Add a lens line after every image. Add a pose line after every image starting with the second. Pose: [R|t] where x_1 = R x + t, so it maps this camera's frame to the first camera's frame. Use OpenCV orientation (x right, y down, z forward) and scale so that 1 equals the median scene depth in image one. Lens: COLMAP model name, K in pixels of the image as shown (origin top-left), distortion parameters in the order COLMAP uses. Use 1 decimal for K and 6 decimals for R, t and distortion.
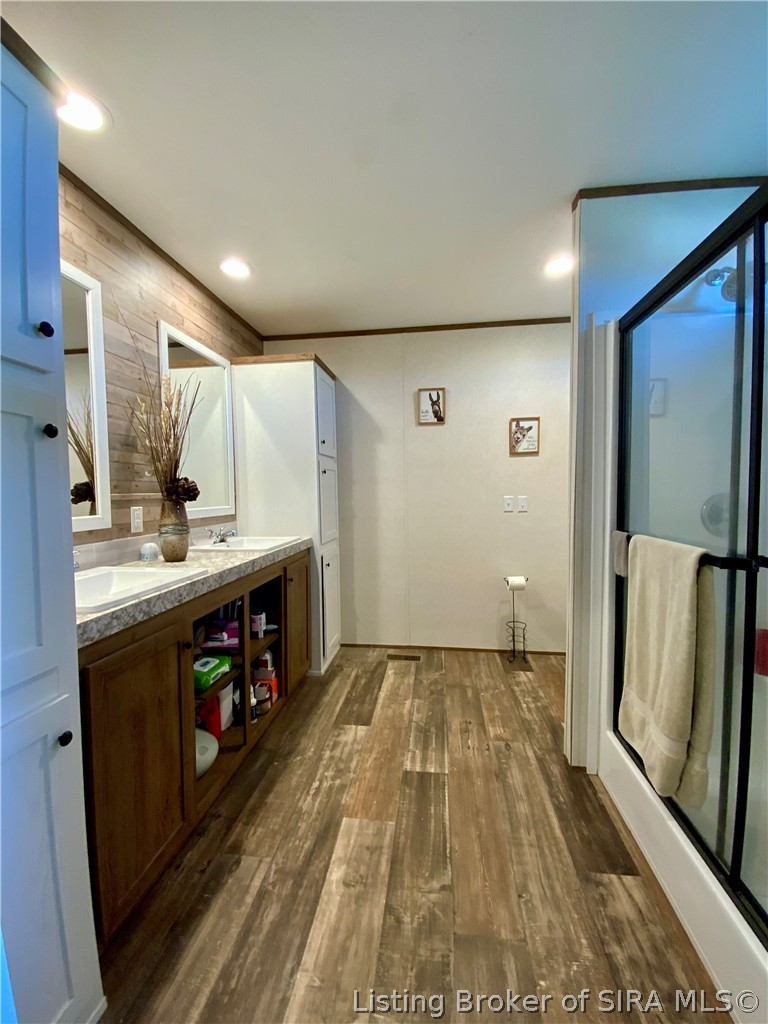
lens RADIAL K [[413.2, 0, 385.1], [0, 413.2, 511.2], [0, 0, 1]] dist [0.007544, -0.008395]
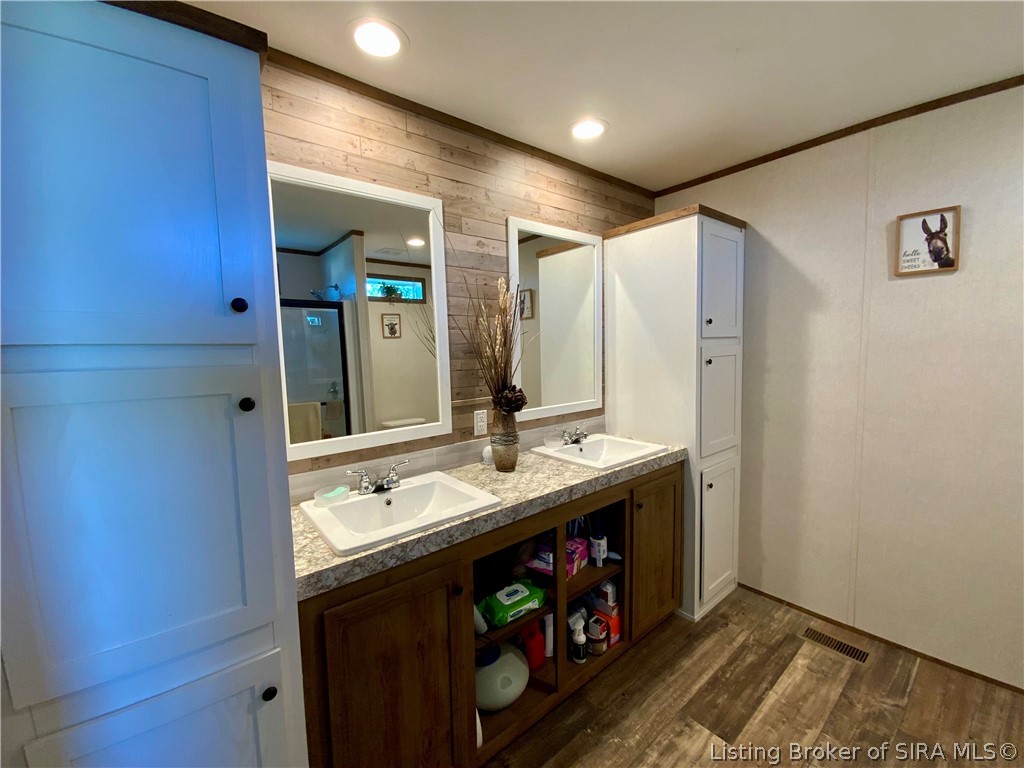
lens RADIAL K [[413.2, 0, 515.3], [0, 413.2, 384.7], [0, 0, 1]] dist [0.007544, -0.008395]
pose [[0.728834, 0.054357, -0.682529, 0.137934], [-0.015875, 0.997917, 0.062522, -0.119841], [0.684506, -0.034734, 0.728179, 0.268915]]
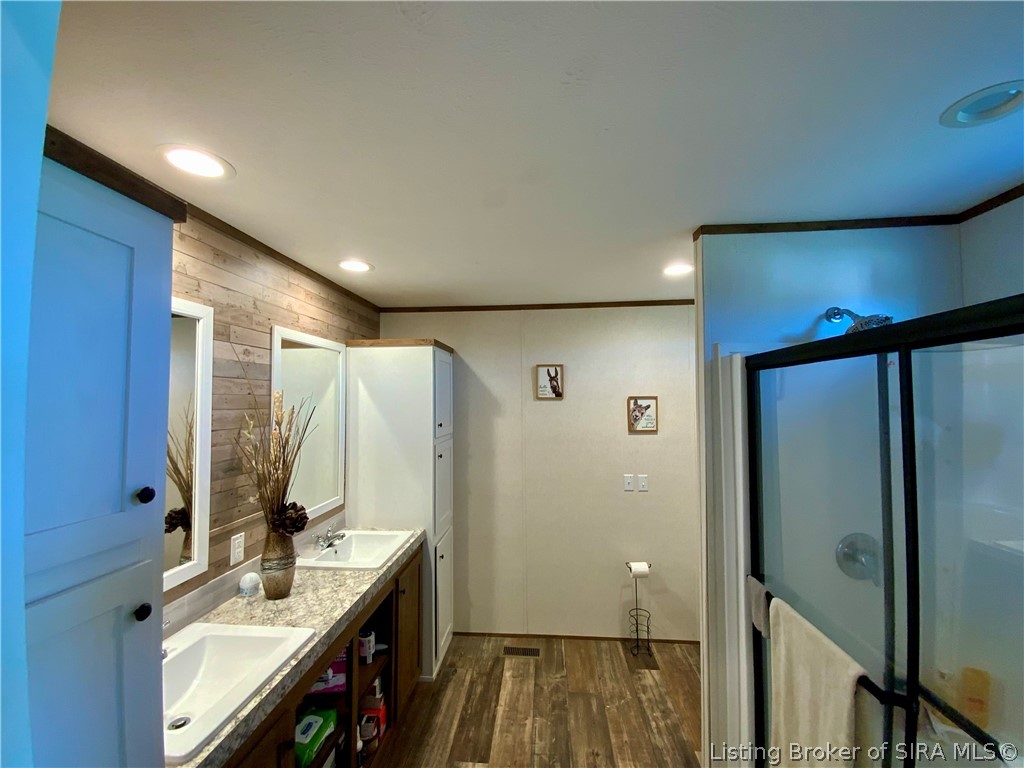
lens RADIAL K [[413.2, 0, 513.0], [0, 413.2, 385.2], [0, 0, 1]] dist [0.007544, -0.008395]
pose [[0.998812, 0.008355, 0.048015, -0.032938], [-0.004142, 0.996184, -0.087178, -0.224648], [-0.048560, 0.086875, 0.995035, 0.025895]]
